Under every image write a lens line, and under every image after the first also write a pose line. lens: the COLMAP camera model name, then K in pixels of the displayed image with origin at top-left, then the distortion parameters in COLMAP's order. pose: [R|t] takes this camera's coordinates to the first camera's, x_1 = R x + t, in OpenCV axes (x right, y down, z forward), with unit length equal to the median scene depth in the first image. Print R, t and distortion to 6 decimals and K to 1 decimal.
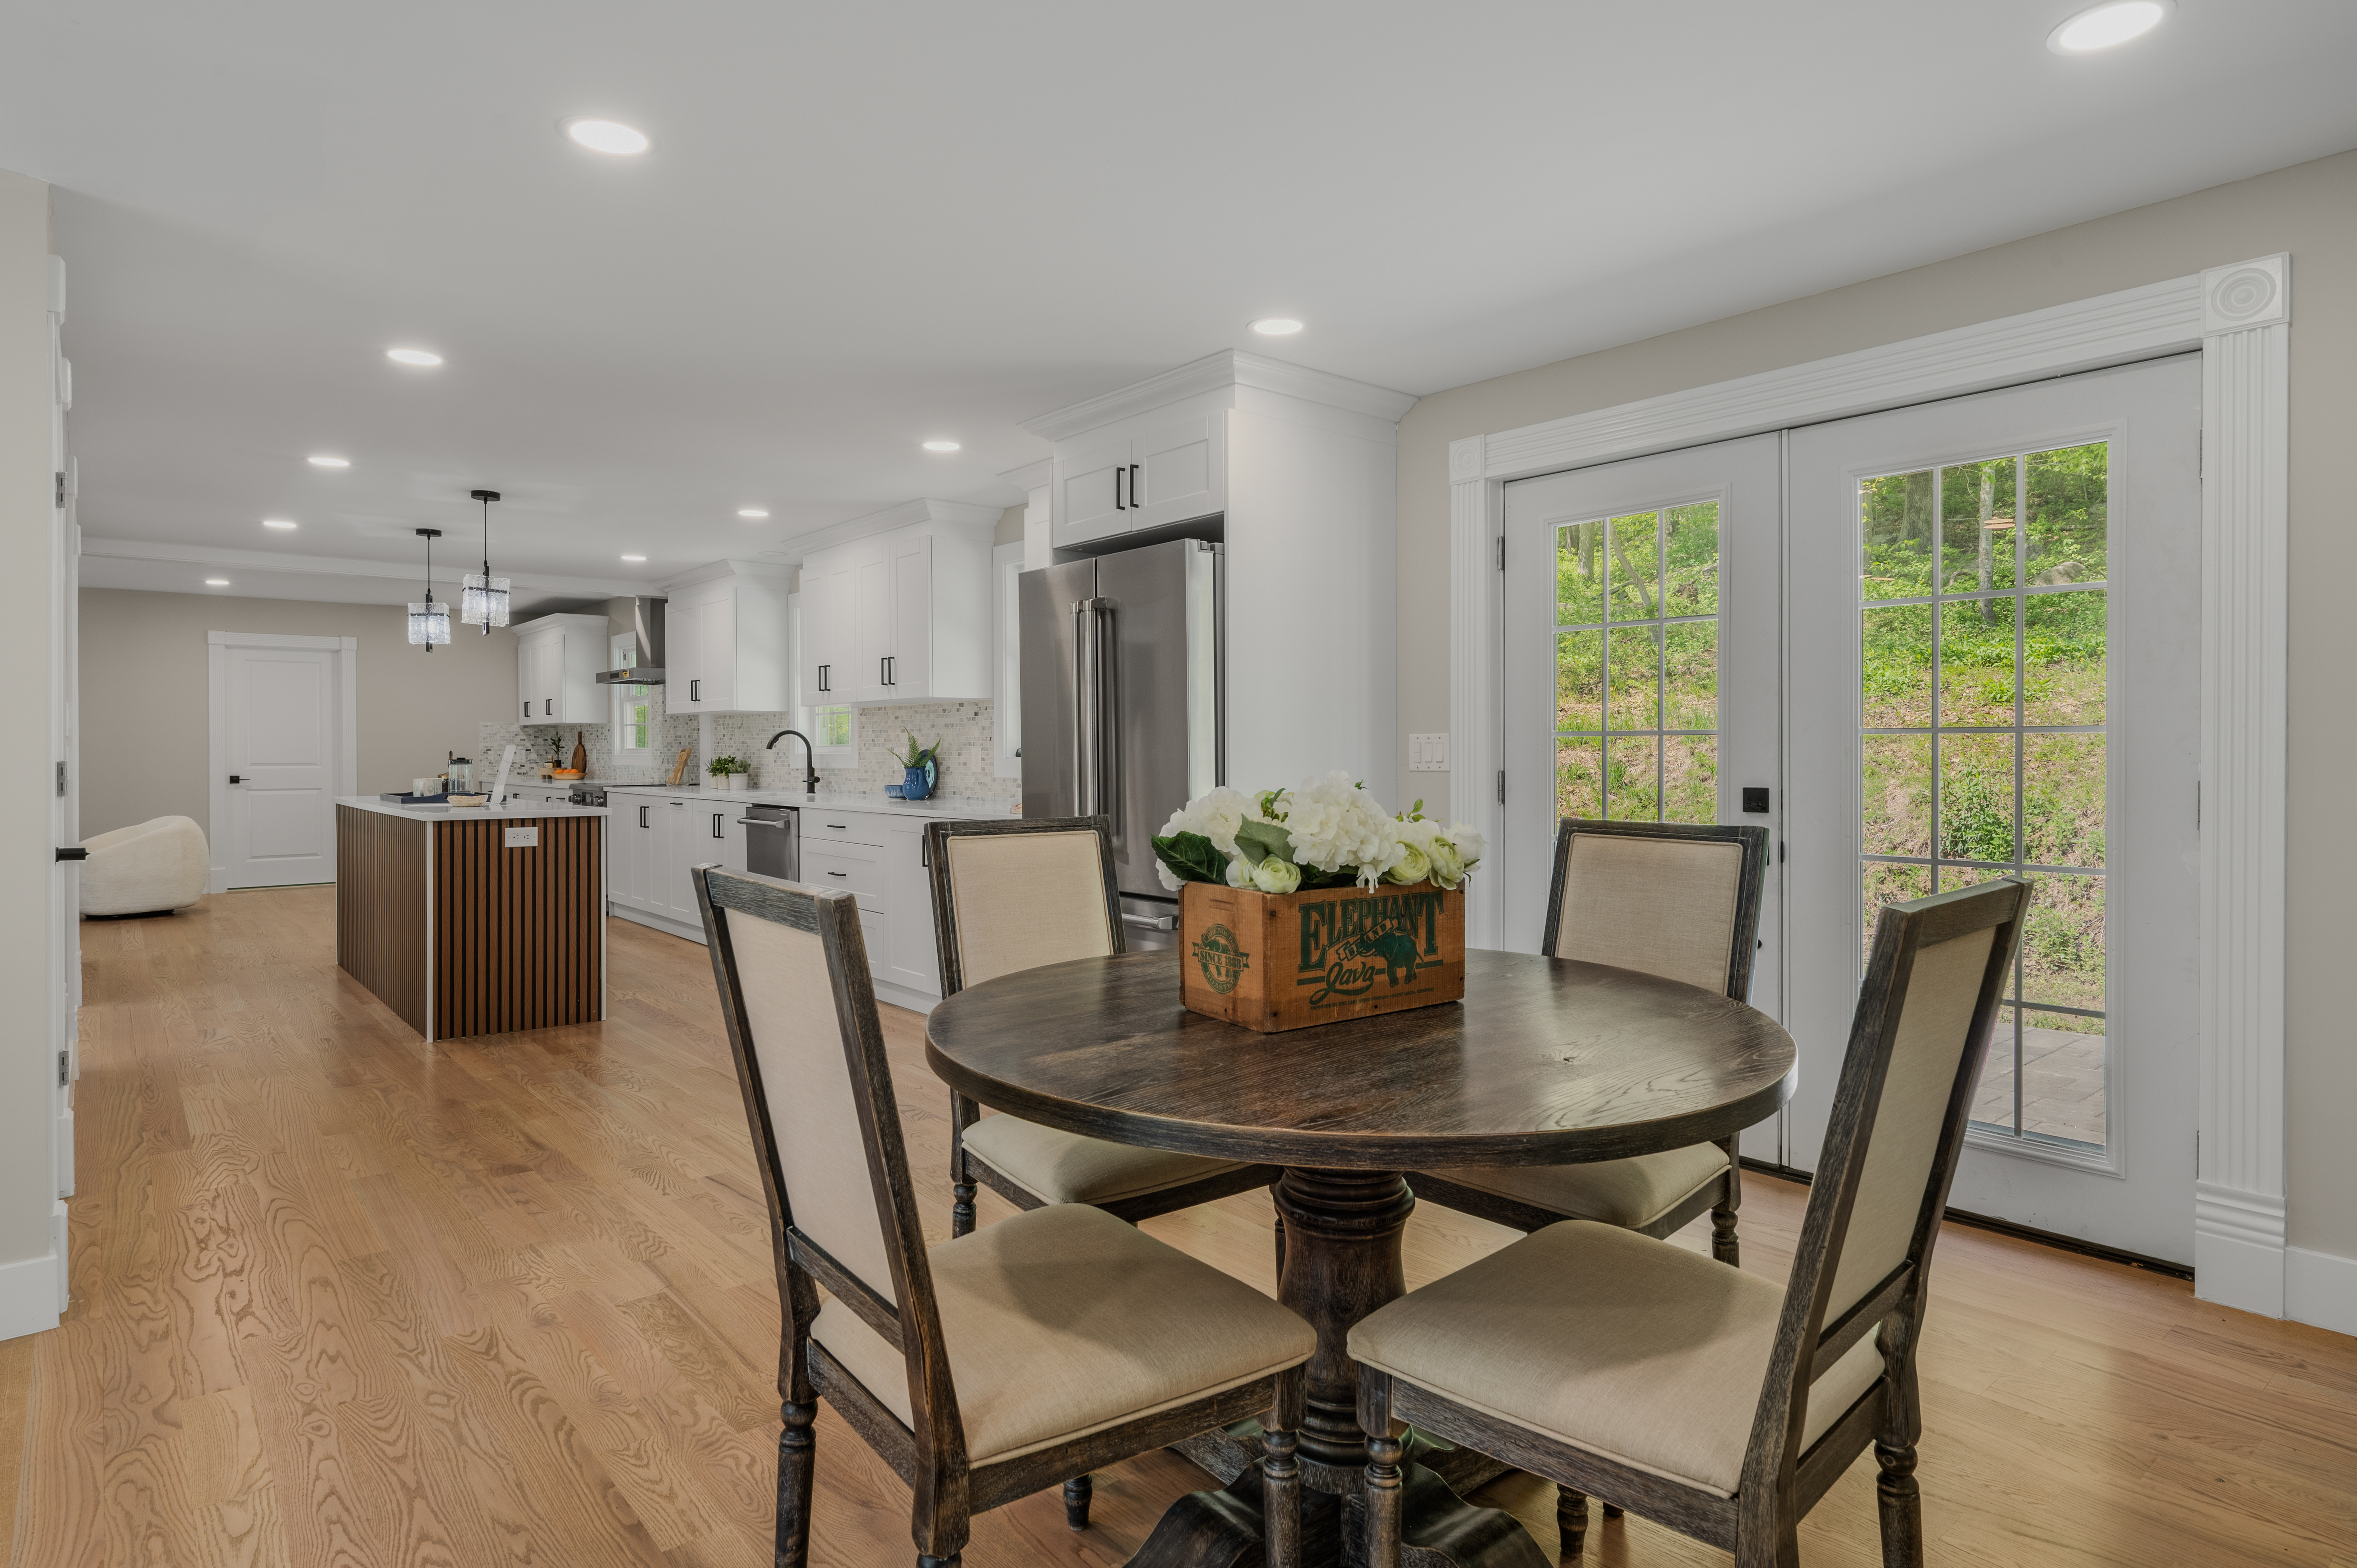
lens RADIAL K [[1291.7, 0, 1186.5], [0, 1291.7, 766.7], [0, 0, 1]] dist [-0.000081, 0.000078]
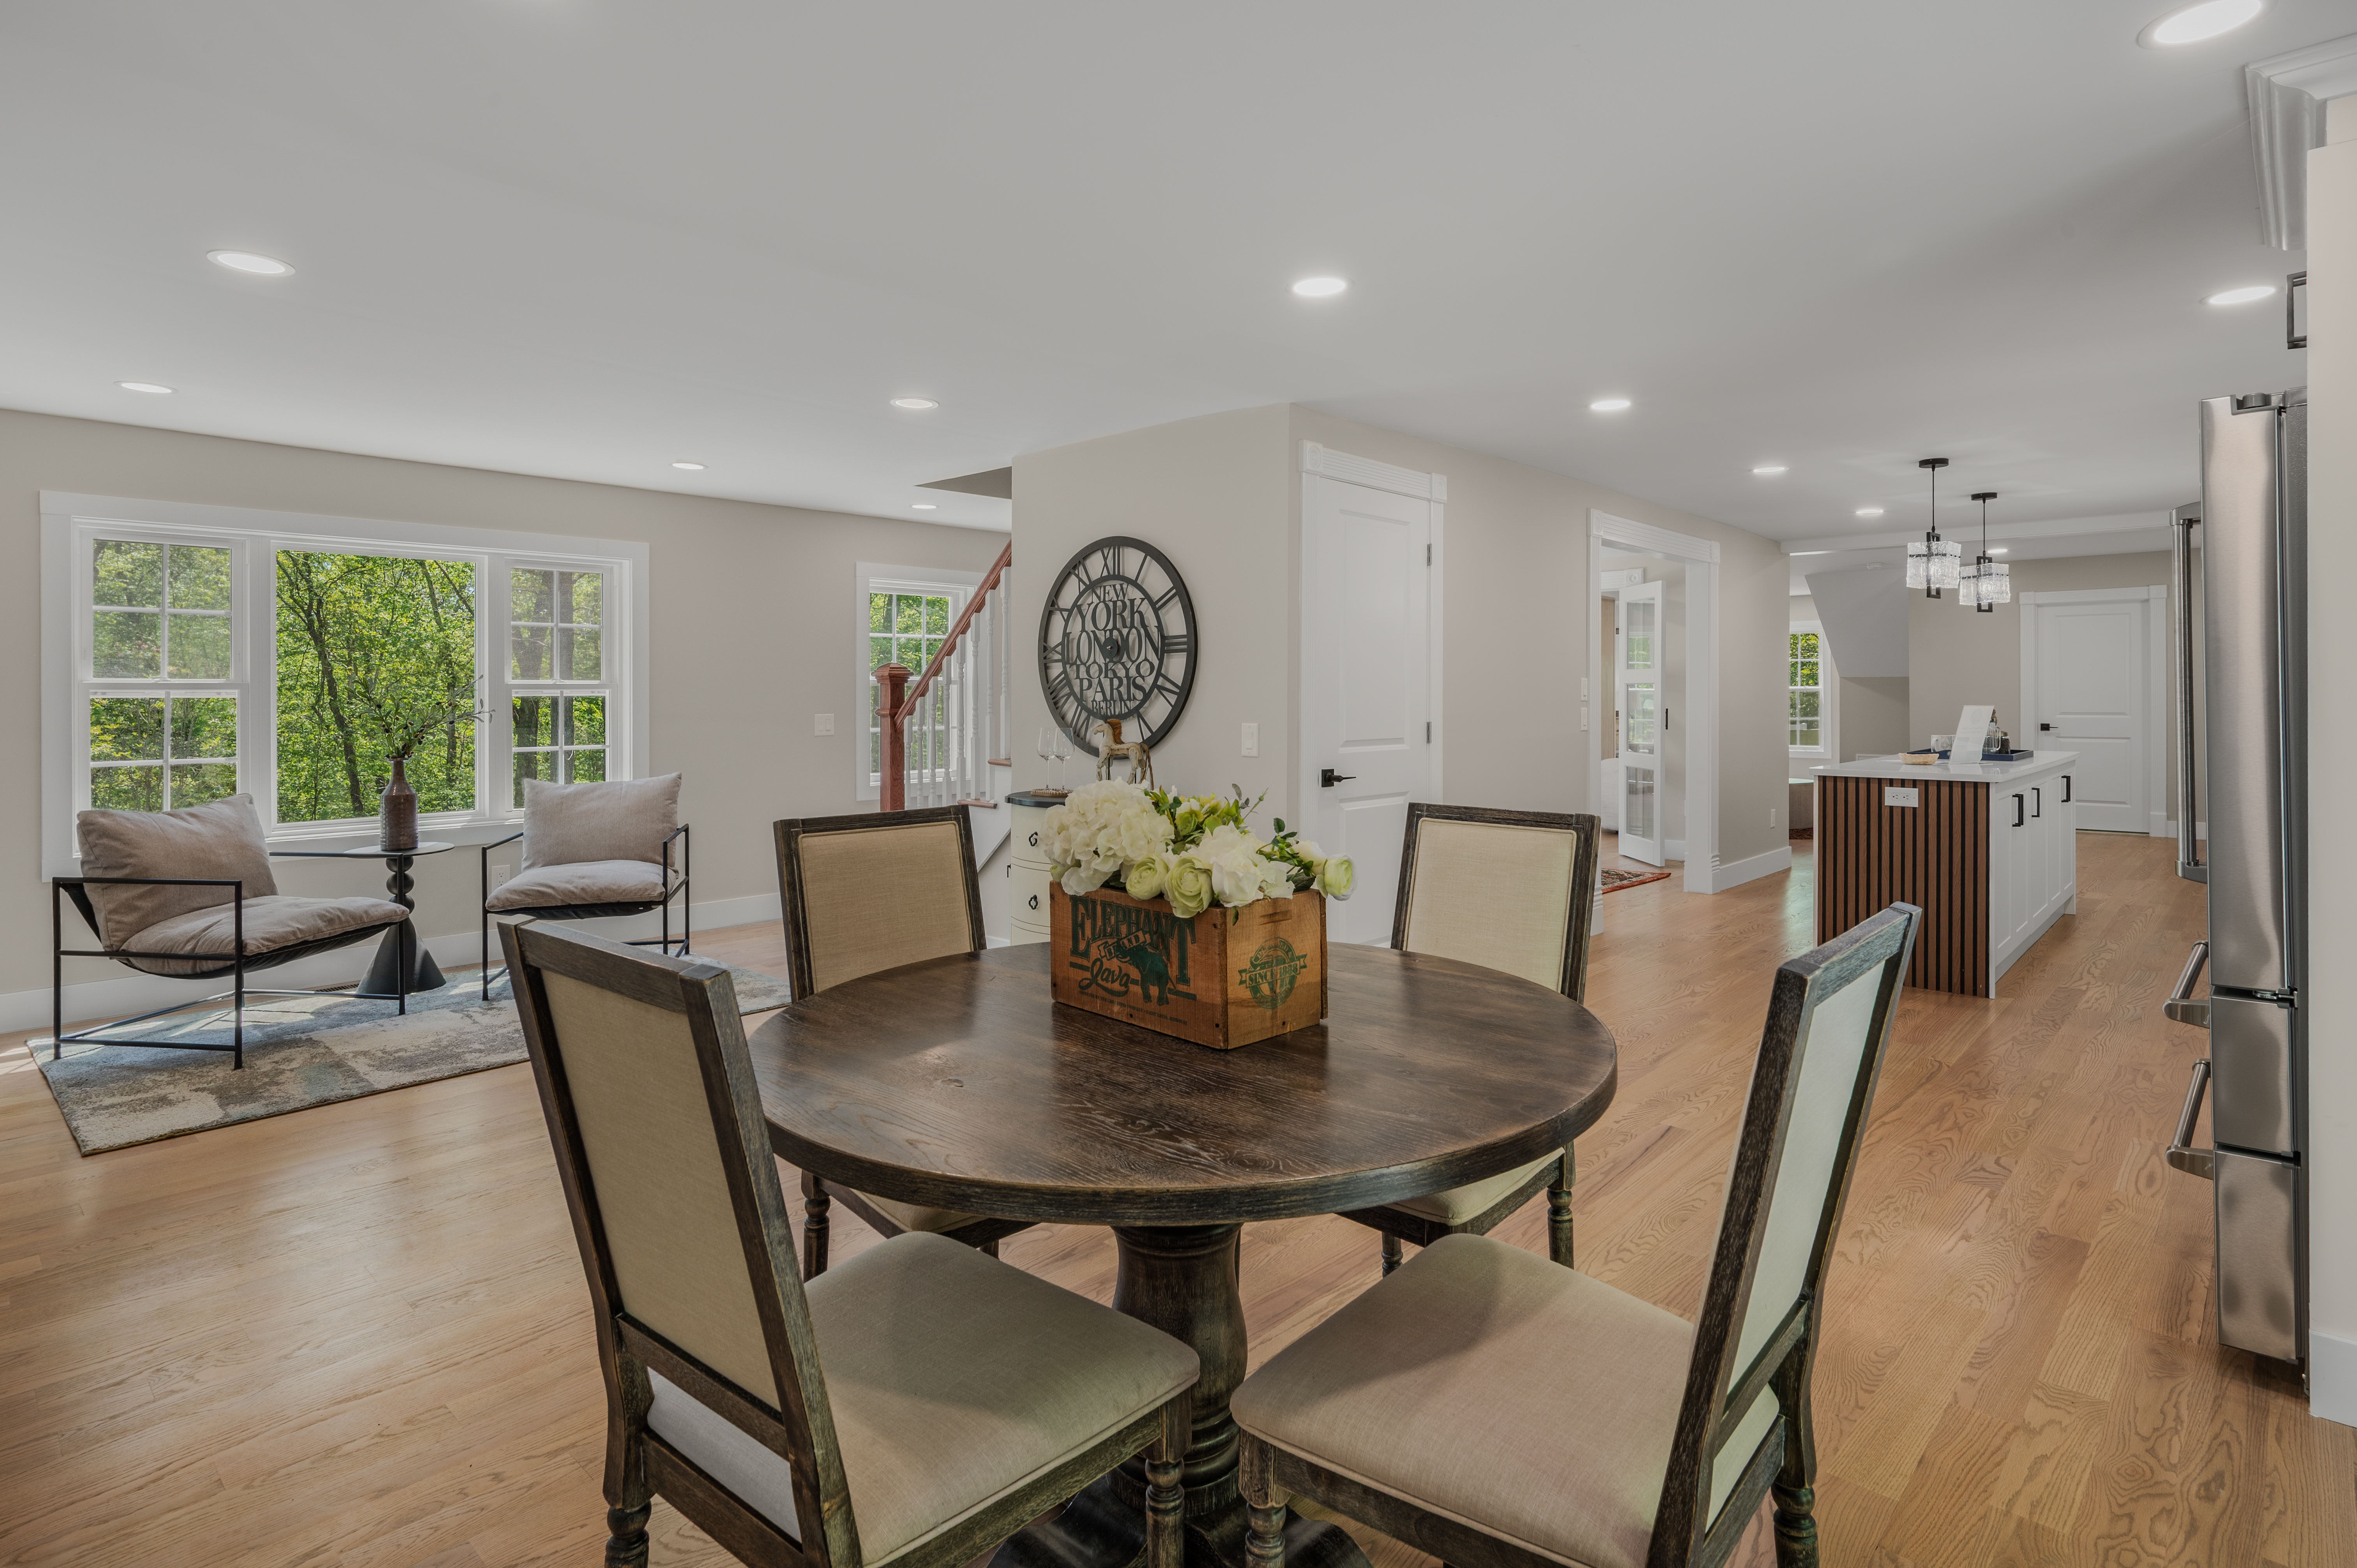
lens RADIAL K [[1212.9, 0, 1185.1], [0, 1212.9, 698.2], [0, 0, 1]] dist [0.001771, 0.000183]
pose [[0.113575, 0.004242, -0.993520, 0.437701], [-0.008627, 0.999957, 0.003284, -0.025951], [0.993492, 0.008198, 0.113607, 0.375025]]
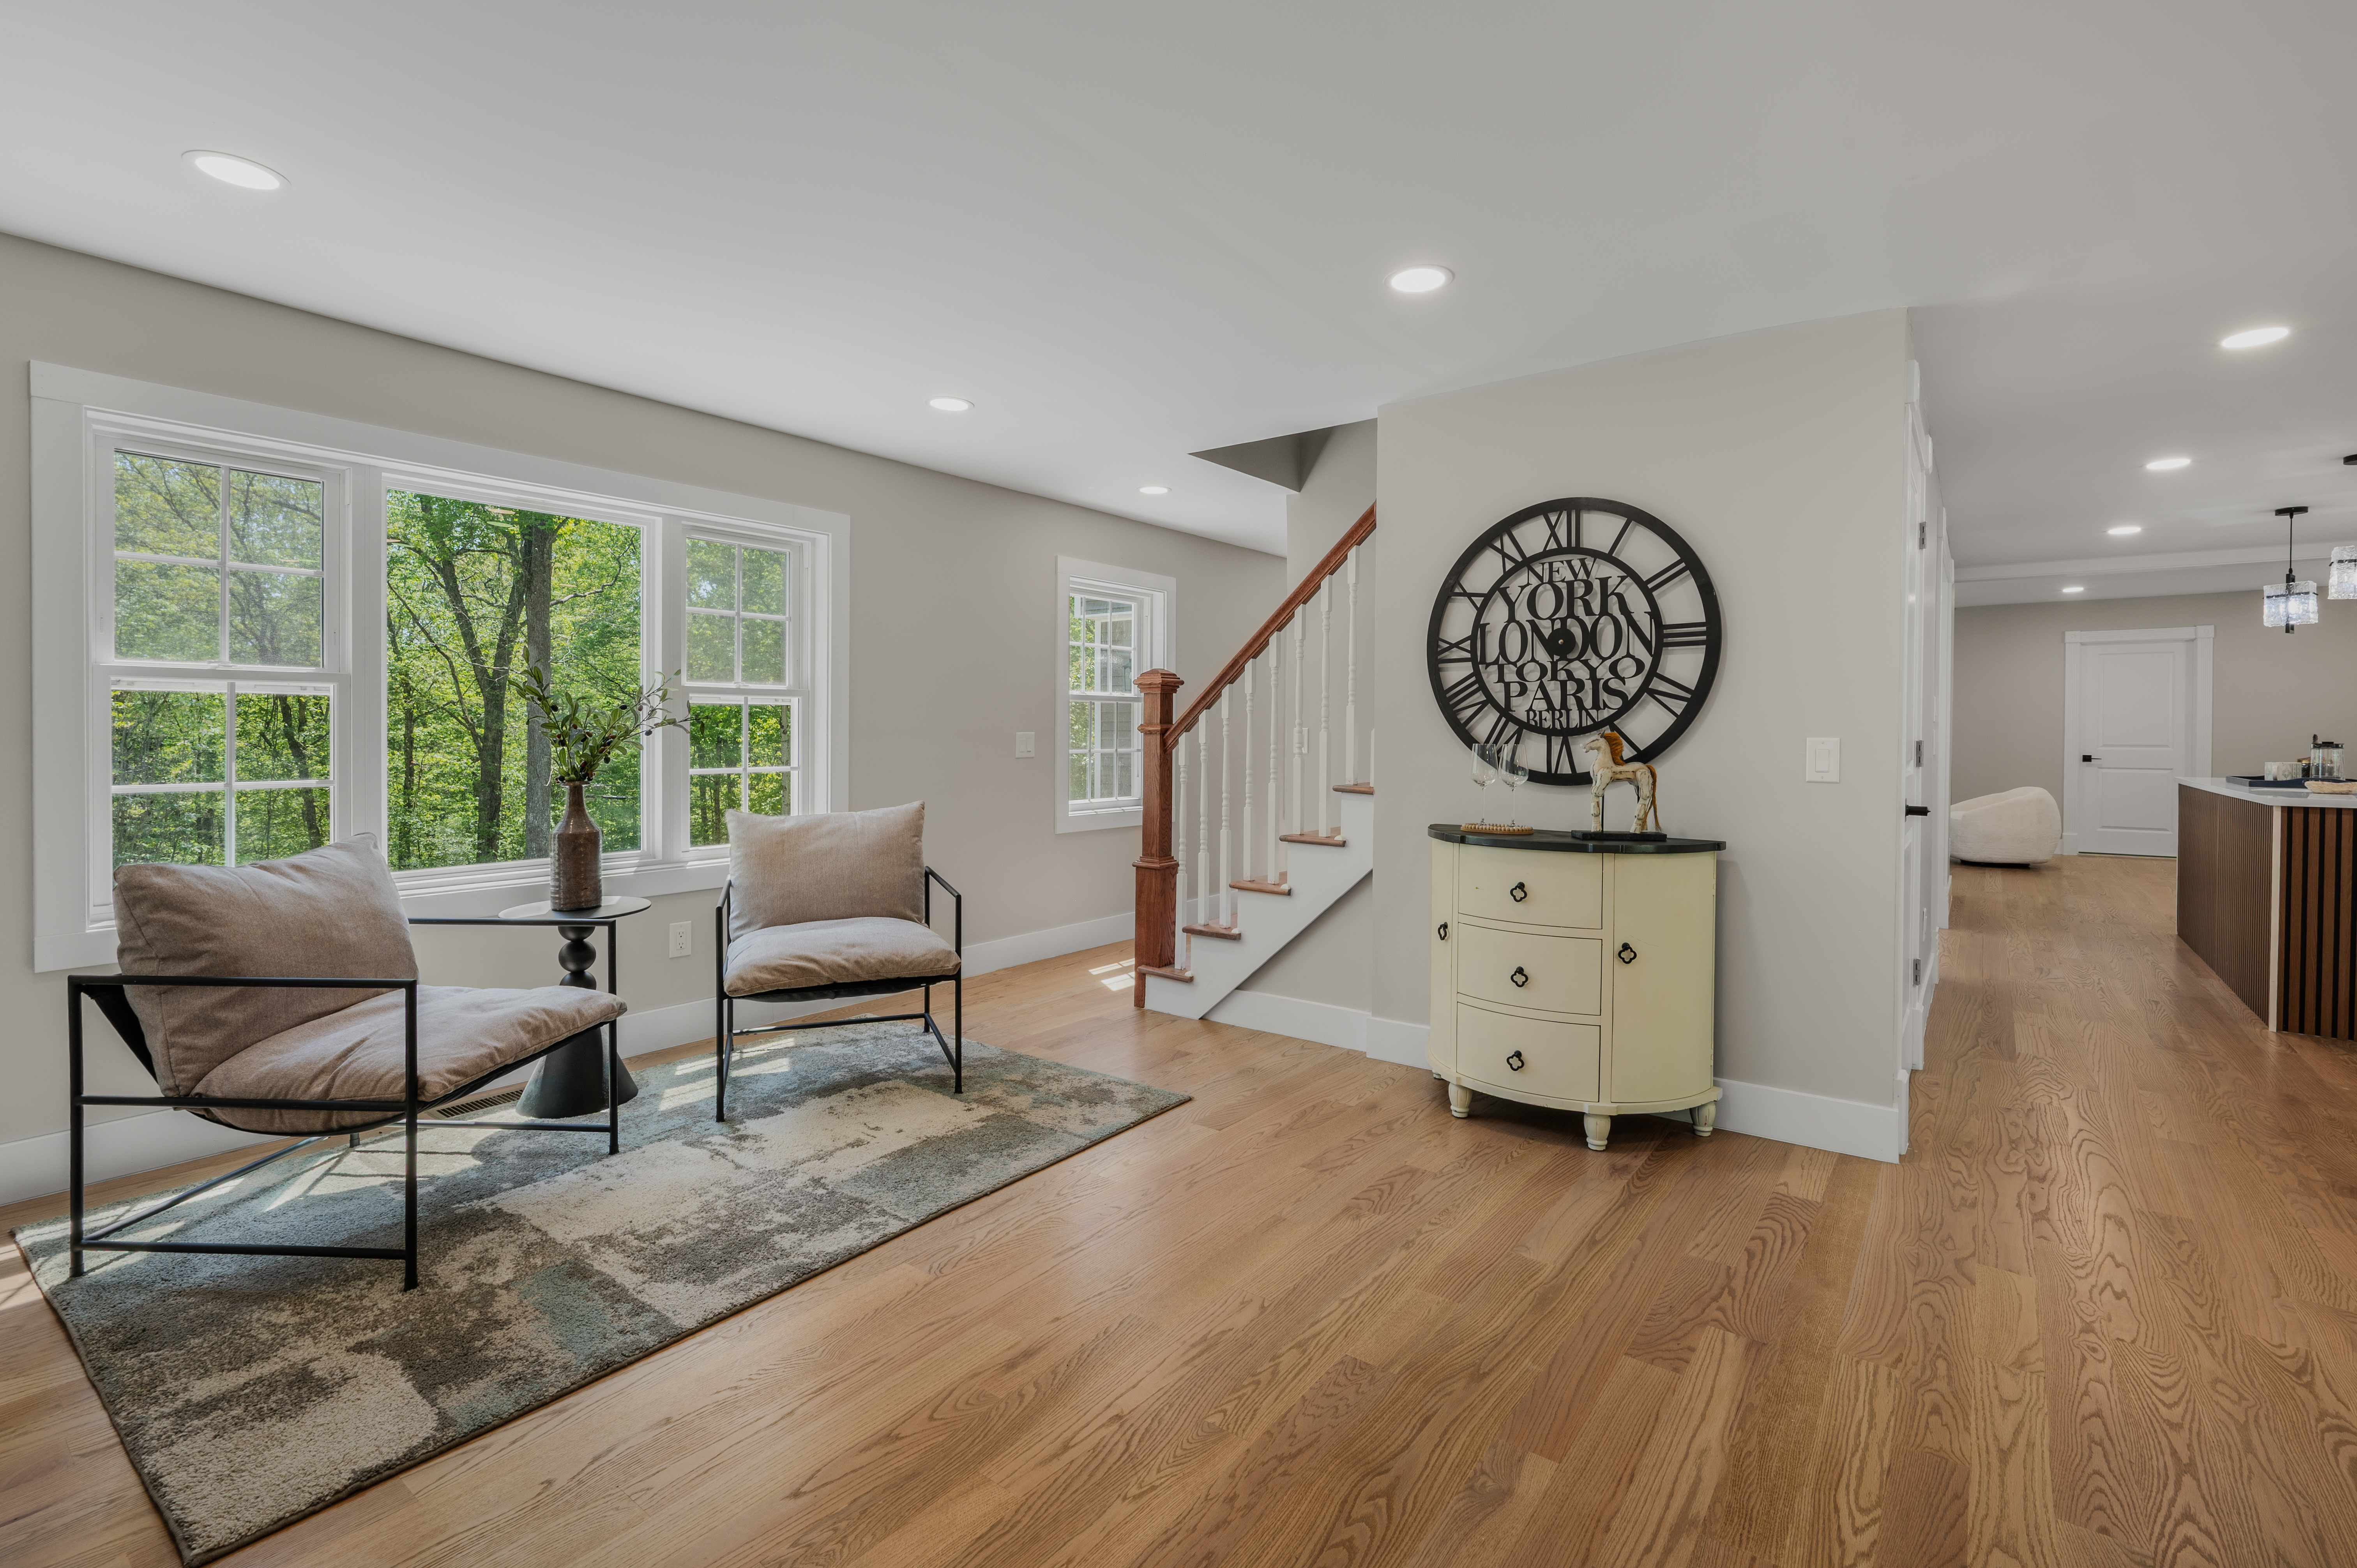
lens RADIAL K [[1053.7, 0, 1194.7], [0, 1053.7, 743.3], [0, 0, 1]] dist [0.000135, 0.000696]
pose [[0.222053, 0.013684, -0.974939, 0.013086], [-0.016709, 0.999808, 0.010228, -0.000025], [0.974891, 0.014020, 0.222239, 0.024801]]
